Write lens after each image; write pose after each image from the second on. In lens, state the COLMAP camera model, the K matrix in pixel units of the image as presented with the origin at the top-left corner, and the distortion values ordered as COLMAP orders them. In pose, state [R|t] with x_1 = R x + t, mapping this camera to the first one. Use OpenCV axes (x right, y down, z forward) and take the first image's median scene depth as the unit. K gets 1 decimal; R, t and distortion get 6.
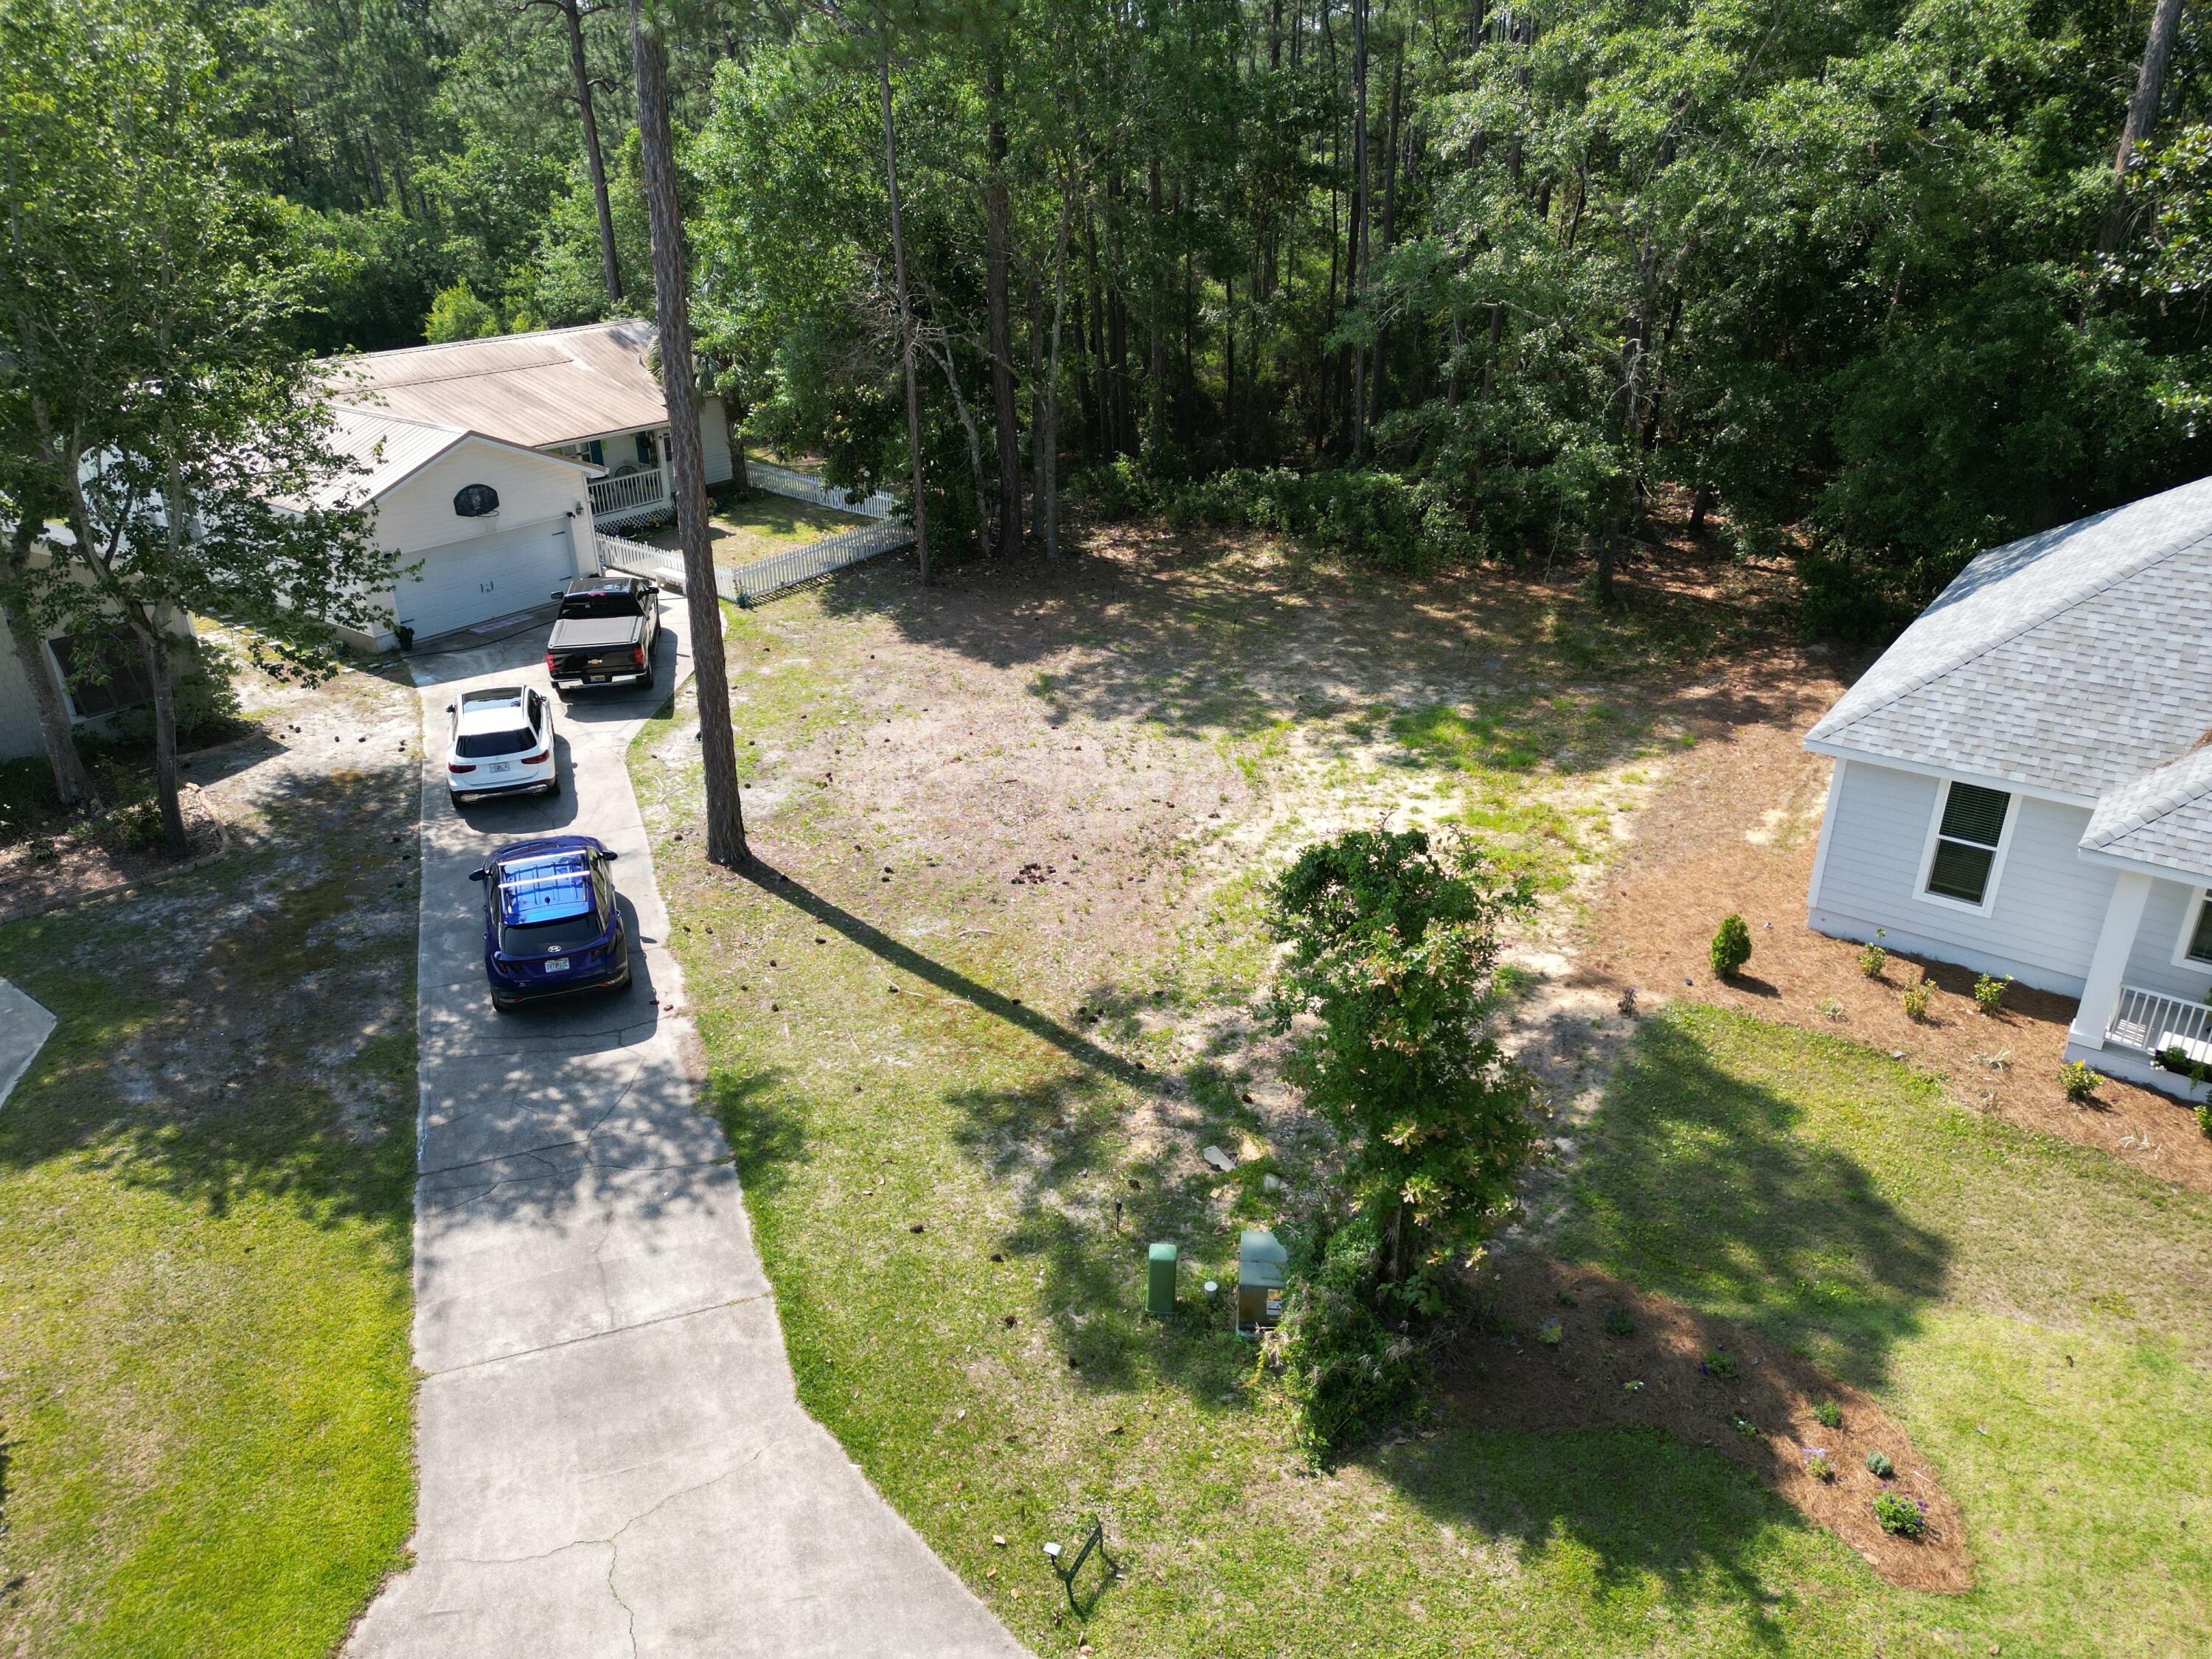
lens RADIAL K [[1538.4, 0, 1115.9], [0, 1538.4, 825.5], [0, 0, 1]] dist [0.066662, -0.057133]
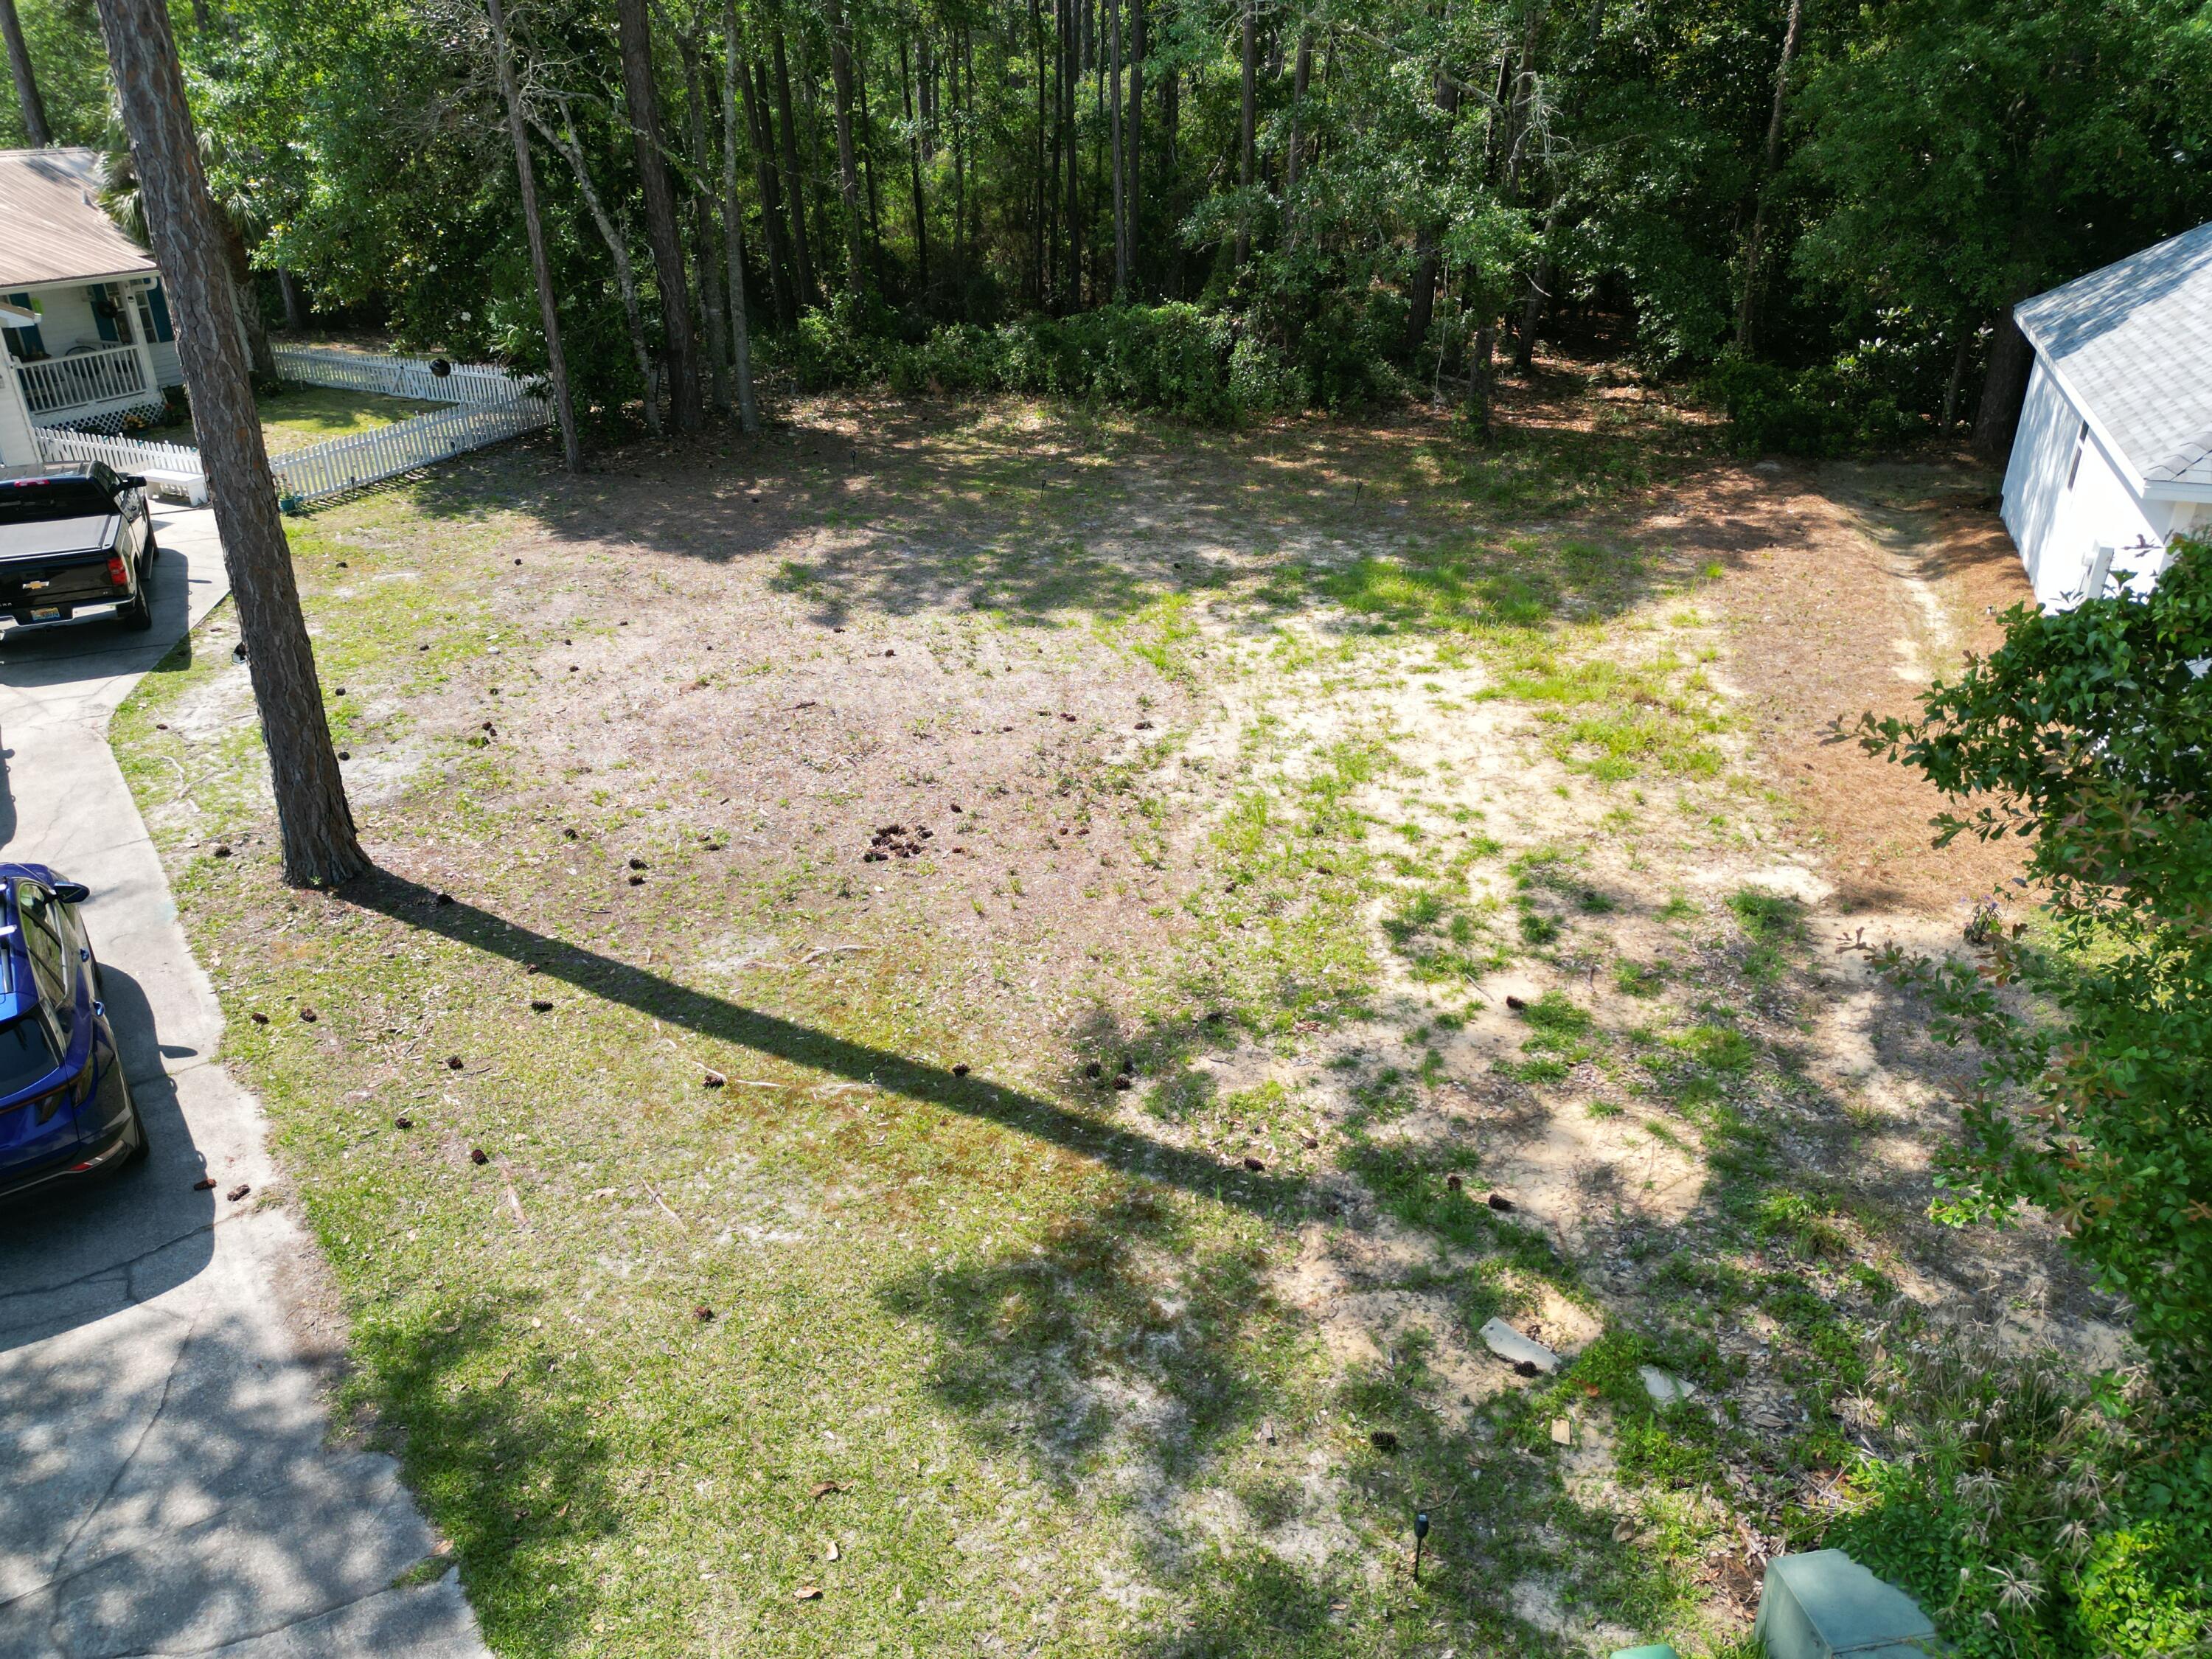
lens RADIAL K [[1538.4, 0, 1107.8], [0, 1538.4, 831.7], [0, 0, 1]] dist [0.066662, -0.057133]
pose [[0.966183, -0.111000, 0.232745, -0.132321], [0.107634, 0.993820, 0.027154, 0.023994], [-0.234320, -0.001184, 0.972159, 0.477569]]
